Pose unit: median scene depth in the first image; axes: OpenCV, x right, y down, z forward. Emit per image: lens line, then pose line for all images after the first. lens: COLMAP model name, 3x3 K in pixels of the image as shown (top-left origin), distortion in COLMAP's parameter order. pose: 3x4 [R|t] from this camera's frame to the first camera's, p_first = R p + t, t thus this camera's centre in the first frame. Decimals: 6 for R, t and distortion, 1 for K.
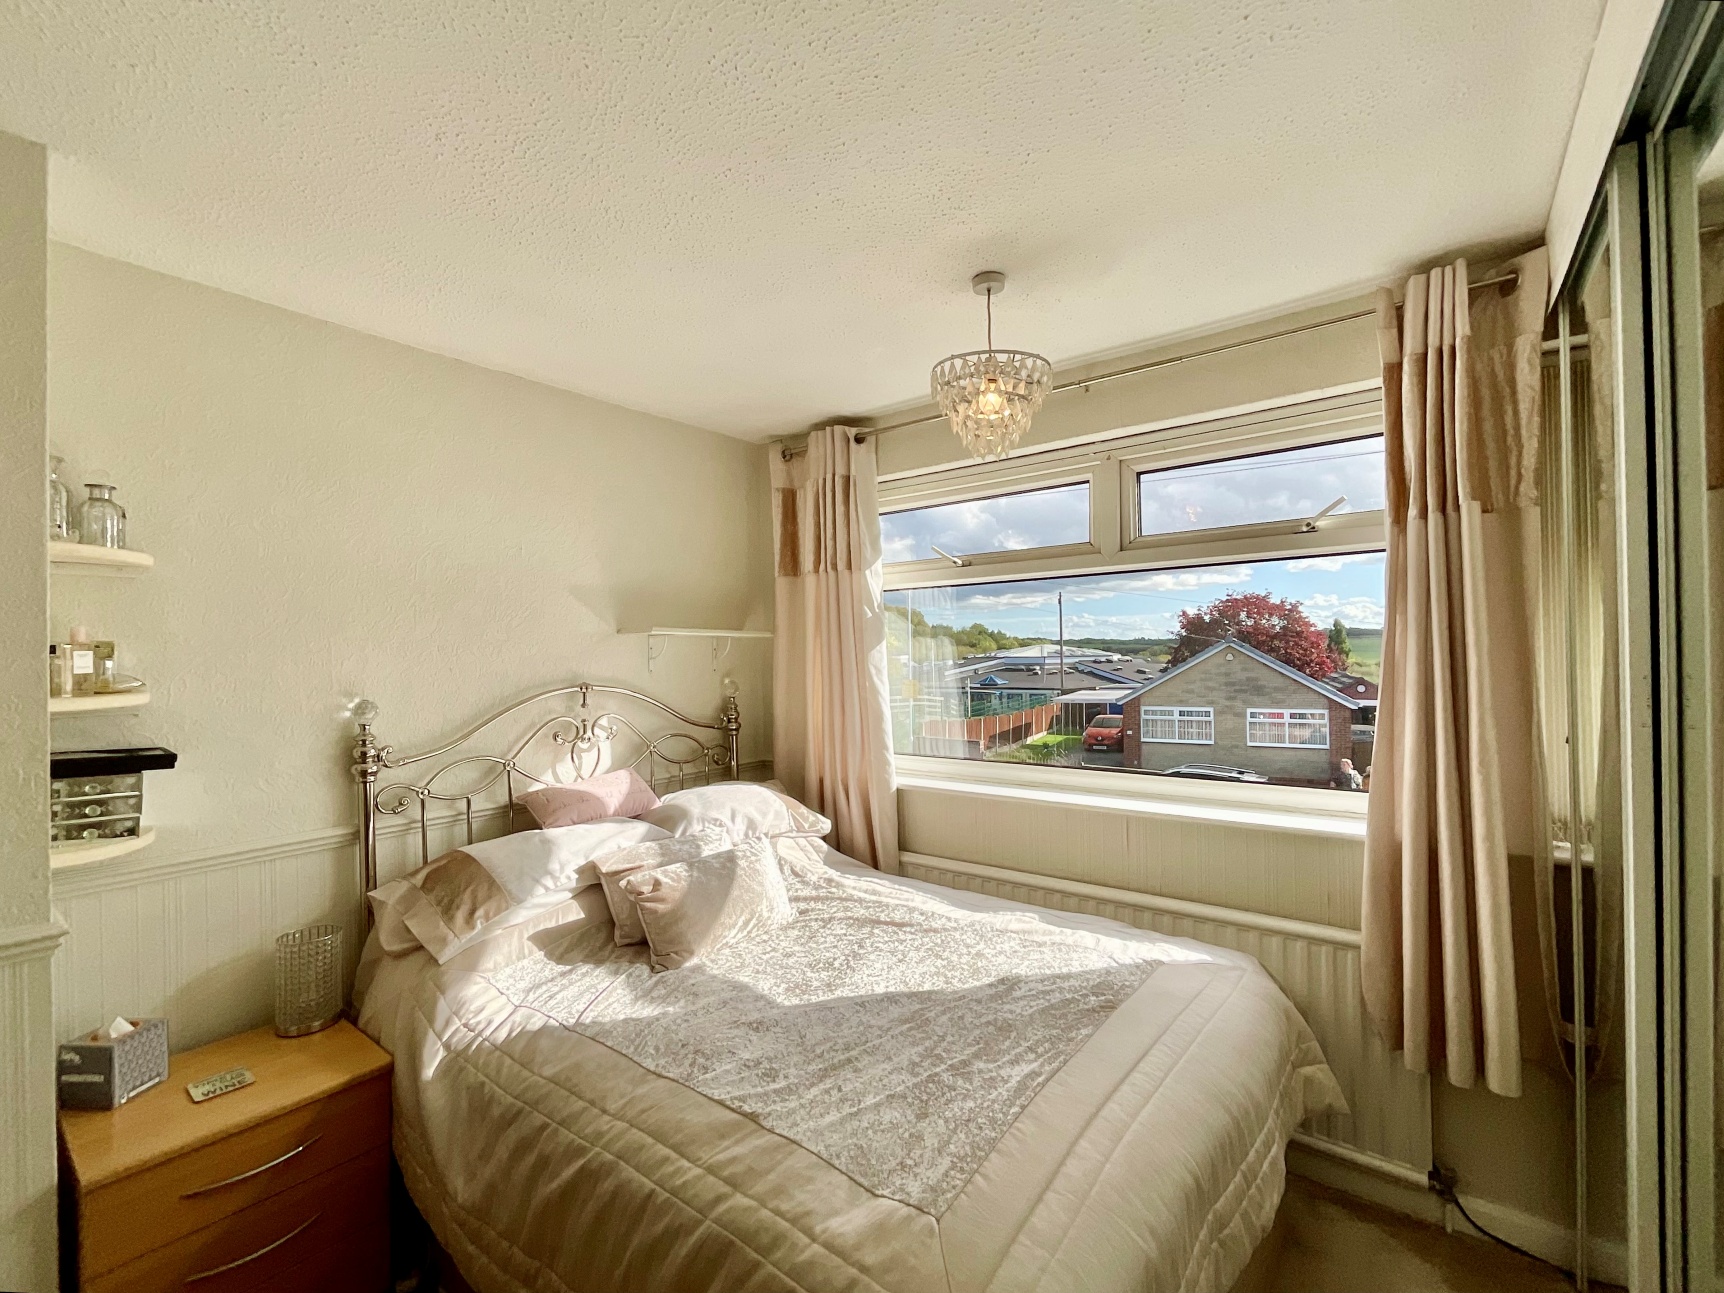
lens RADIAL K [[715.6, 0, 858.7], [0, 715.6, 647.7], [0, 0, 1]] dist [-0.001143, -0.000617]
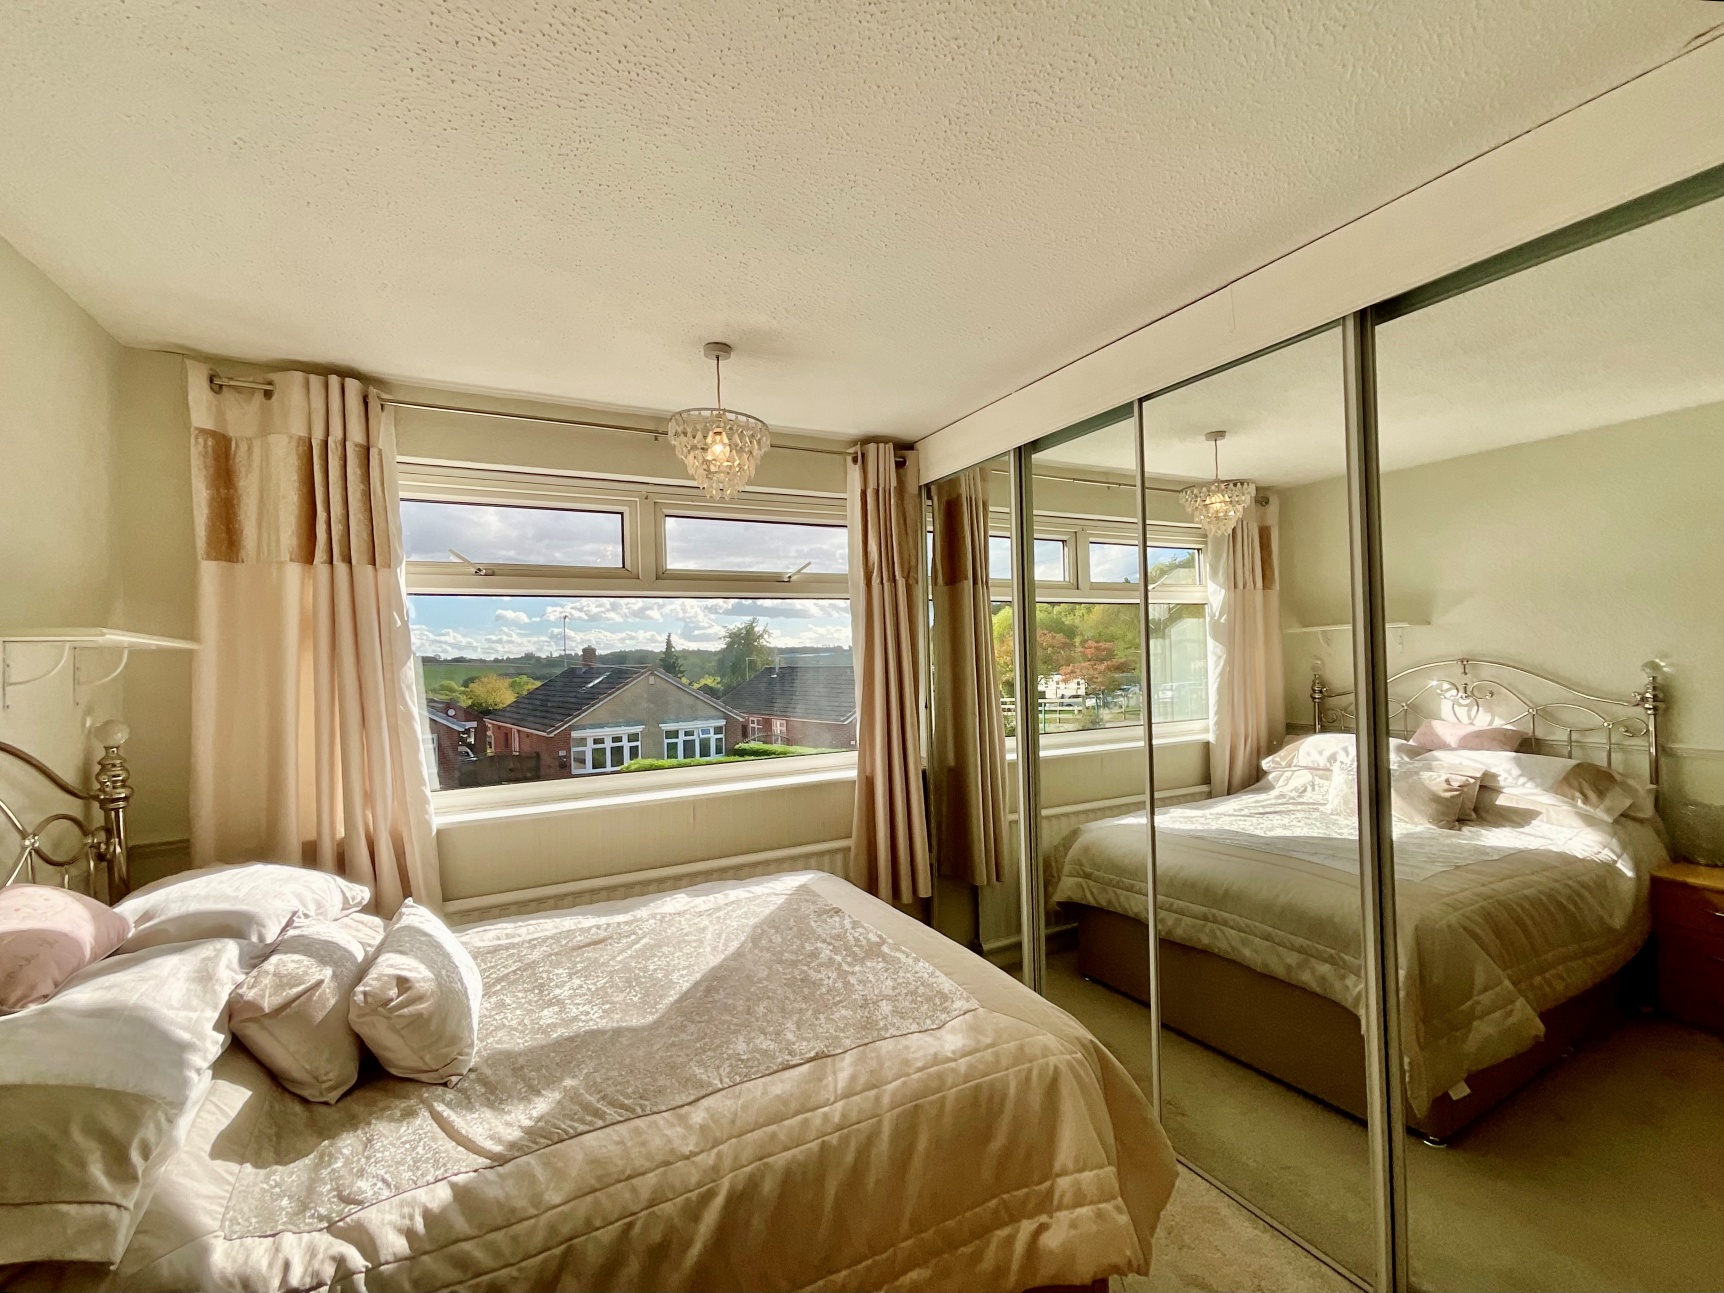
lens RADIAL K [[715.6, 0, 858.7], [0, 715.6, 647.7], [0, 0, 1]] dist [-0.001143, -0.000617]
pose [[0.447324, 0.017479, 0.894201, -0.675390], [0.013836, 0.999554, -0.026460, 0.015077], [-0.894265, 0.024208, 0.446882, 0.236394]]
